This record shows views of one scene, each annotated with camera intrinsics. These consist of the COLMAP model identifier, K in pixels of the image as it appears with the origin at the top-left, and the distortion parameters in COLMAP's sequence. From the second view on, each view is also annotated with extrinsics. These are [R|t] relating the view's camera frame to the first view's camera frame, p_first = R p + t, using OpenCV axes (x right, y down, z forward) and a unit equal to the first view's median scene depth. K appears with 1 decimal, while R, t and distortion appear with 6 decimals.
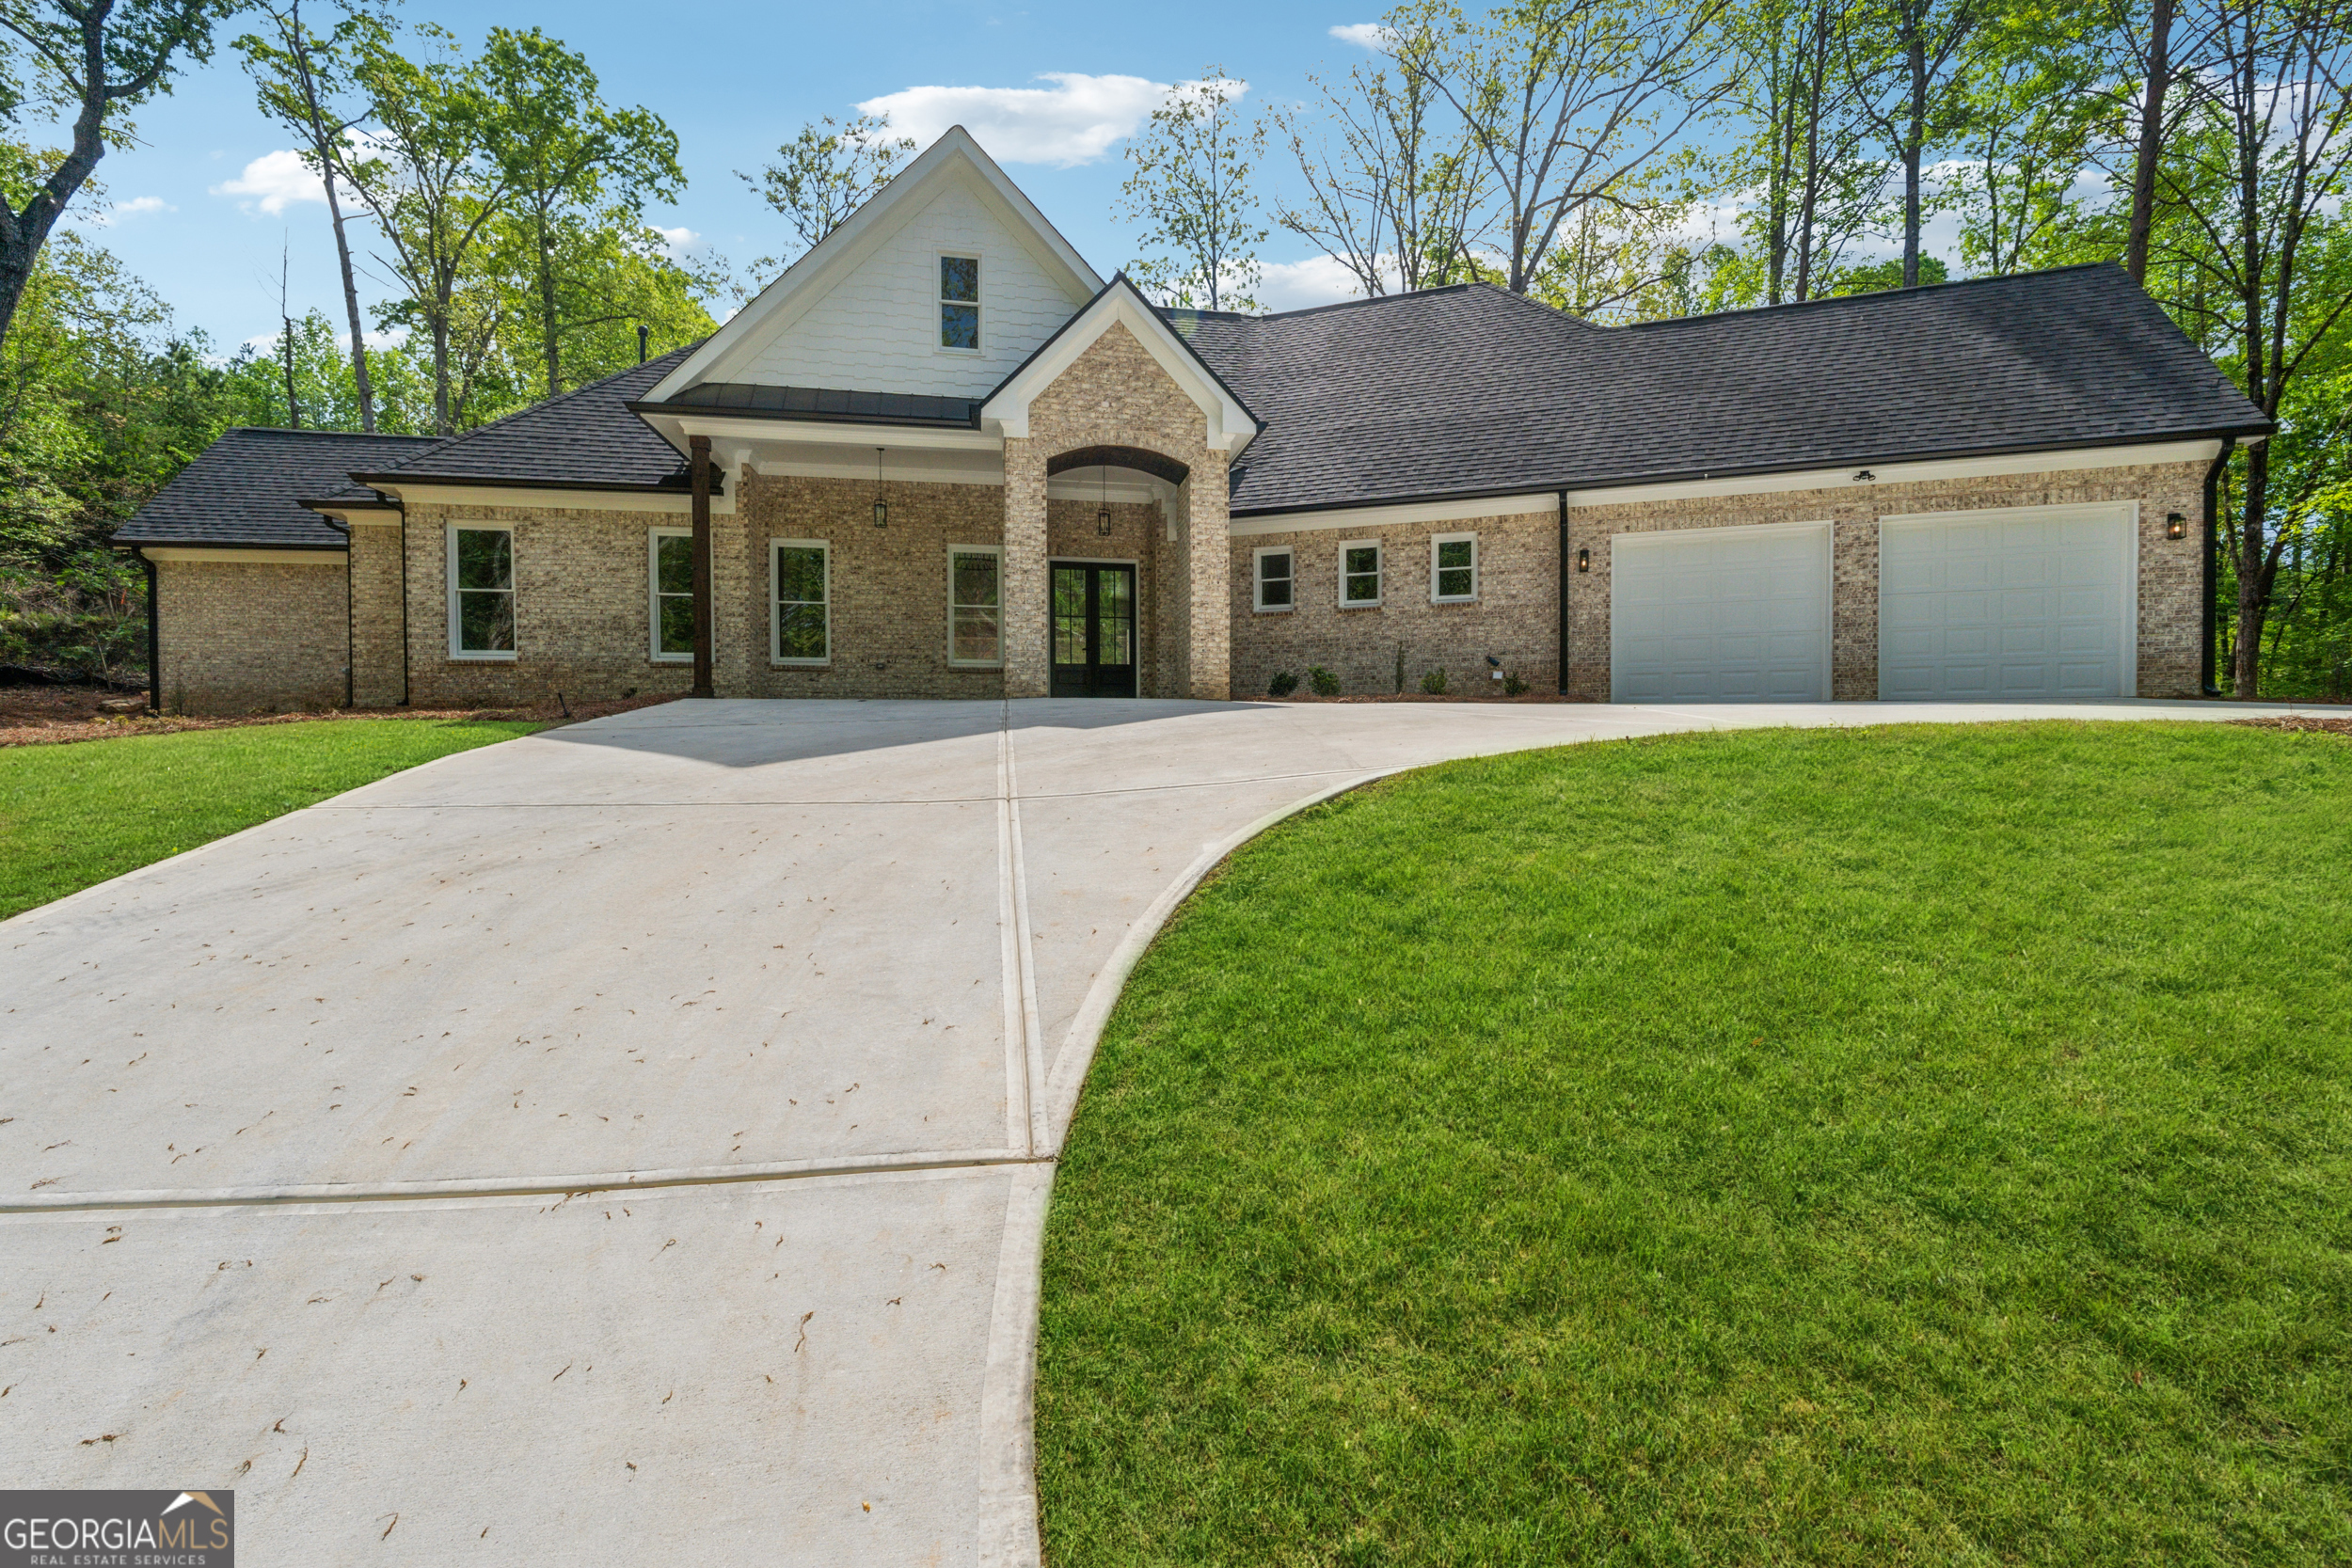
lens RADIAL K [[971.6, 0, 1182.7], [0, 971.6, 739.5], [0, 0, 1]] dist [-0.001586, -0.000343]
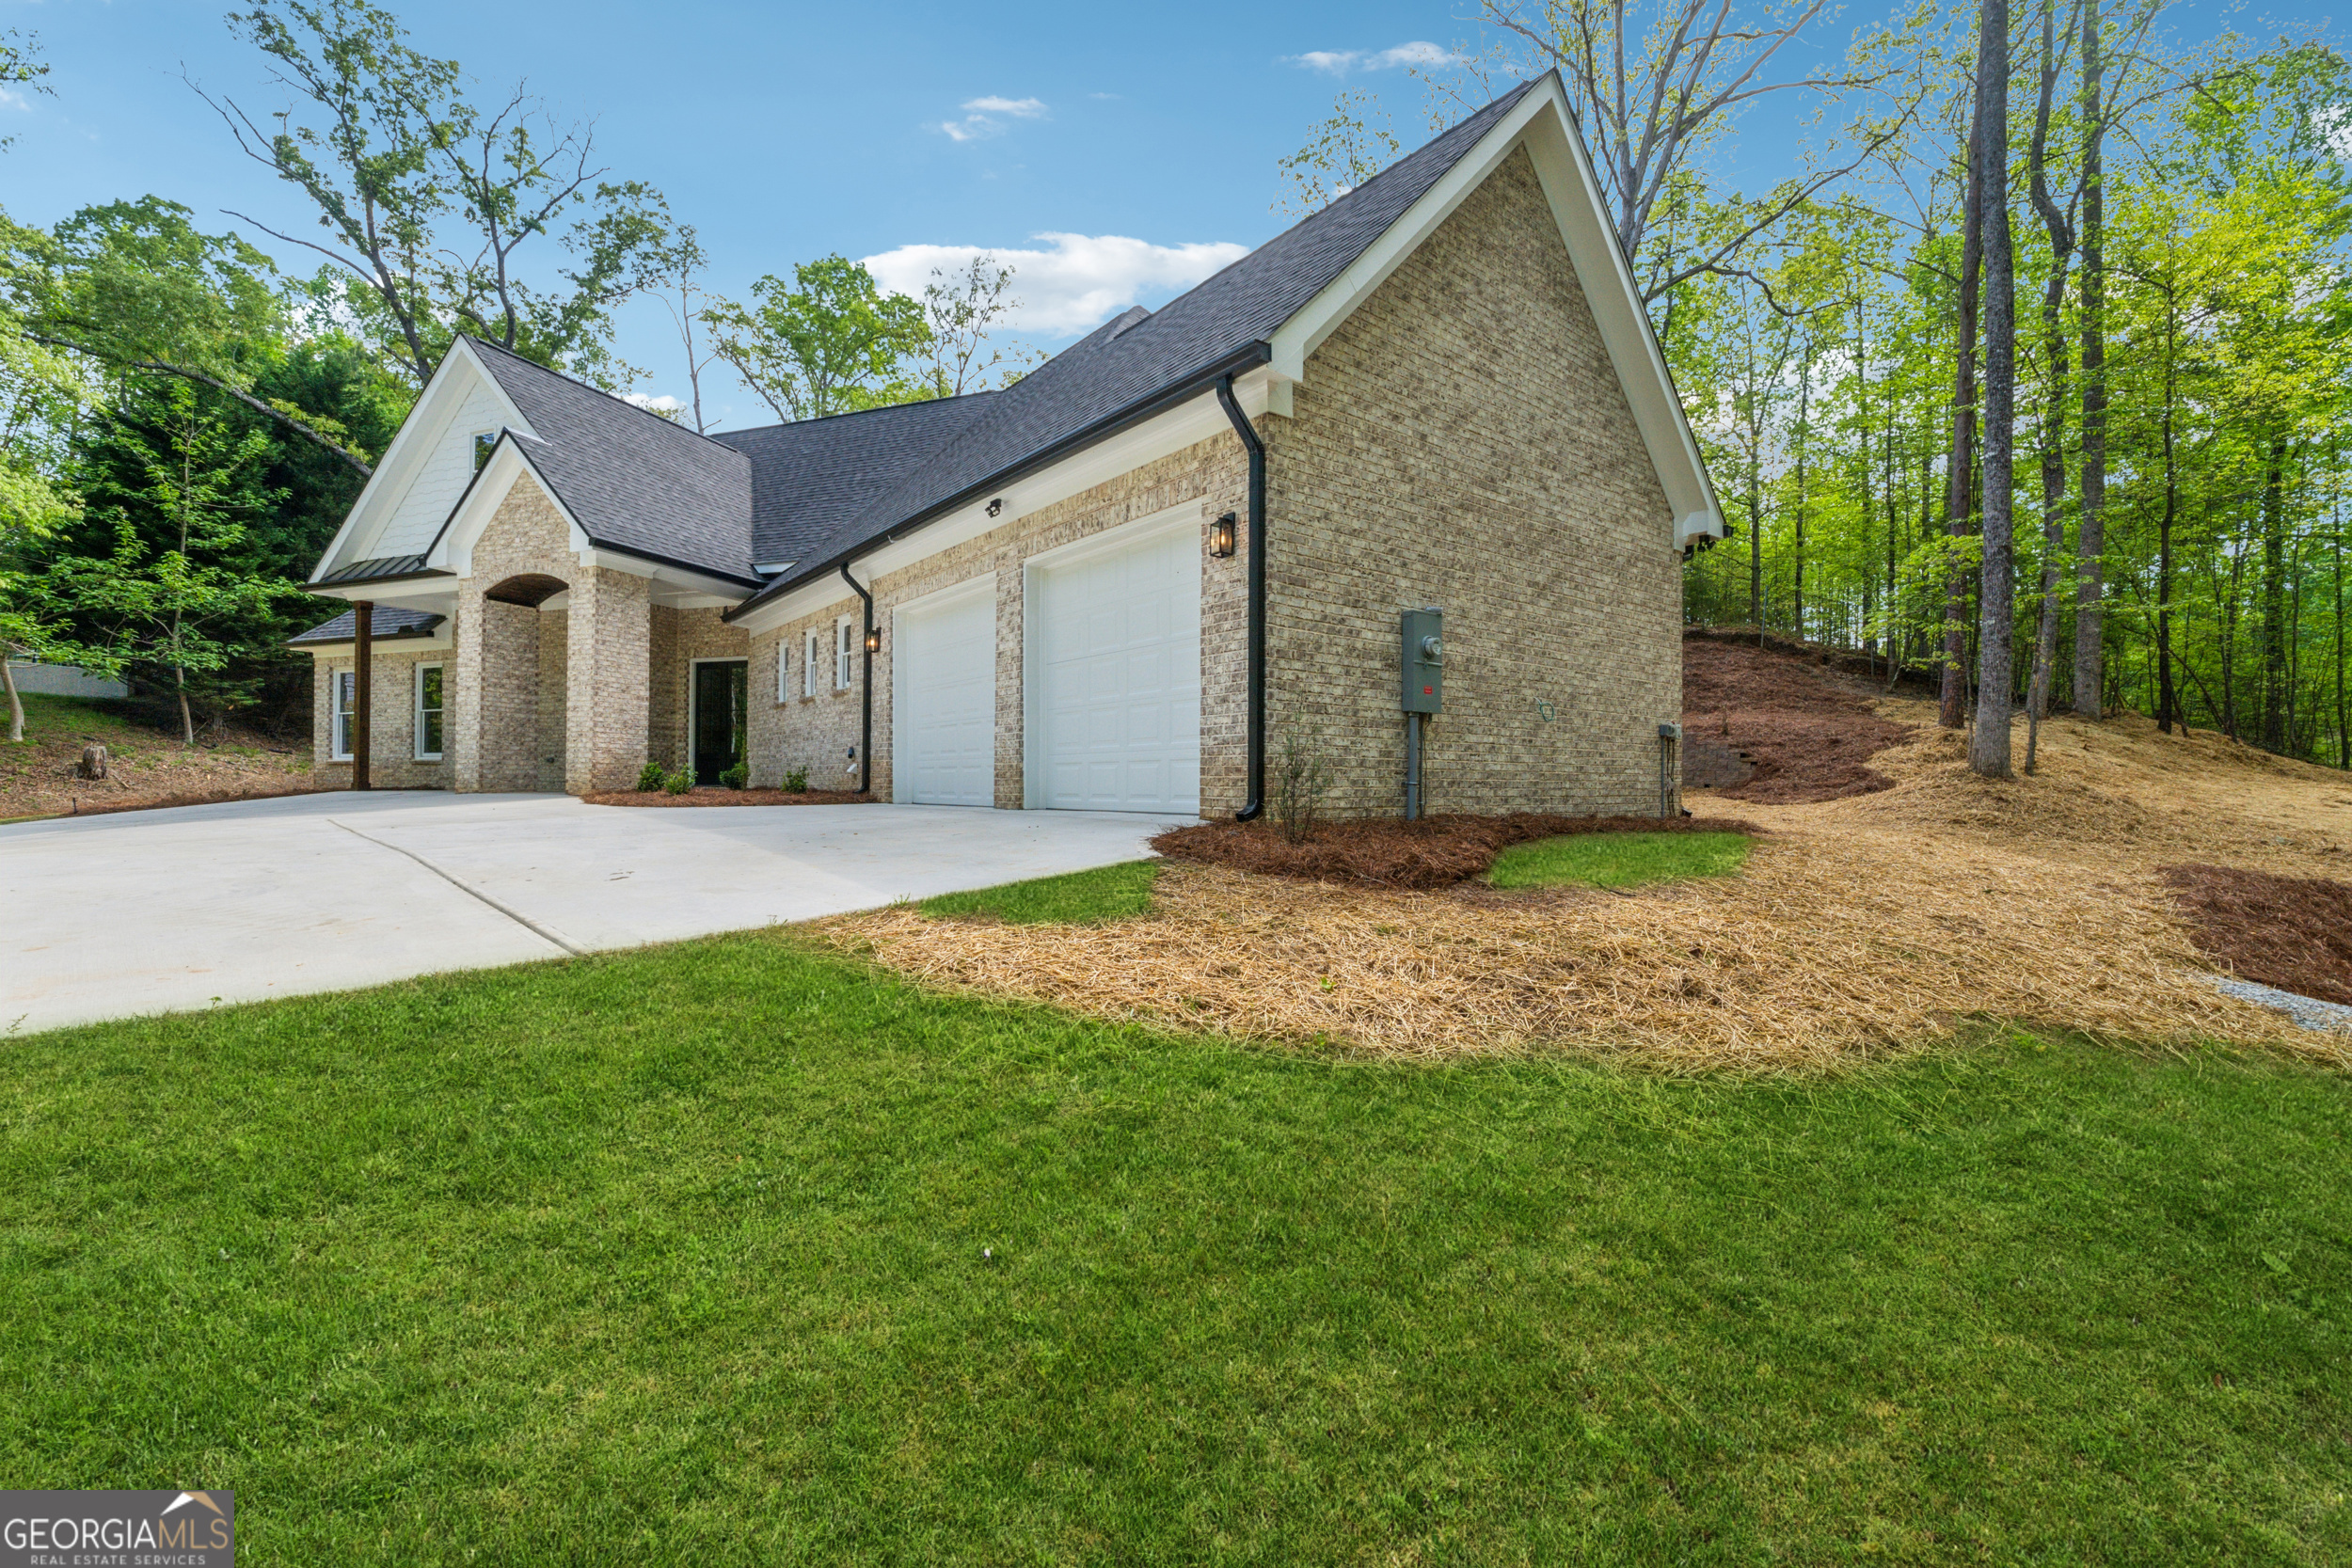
lens RADIAL K [[960.8, 0, 1206.4], [0, 960.8, 764.5], [0, 0, 1]] dist [-0.011264, -0.000087]
pose [[0.862054, -0.004117, -0.506800, 1.106431], [-0.008840, 0.999693, -0.023159, -0.053773], [0.506740, 0.024444, 0.861752, 0.406708]]
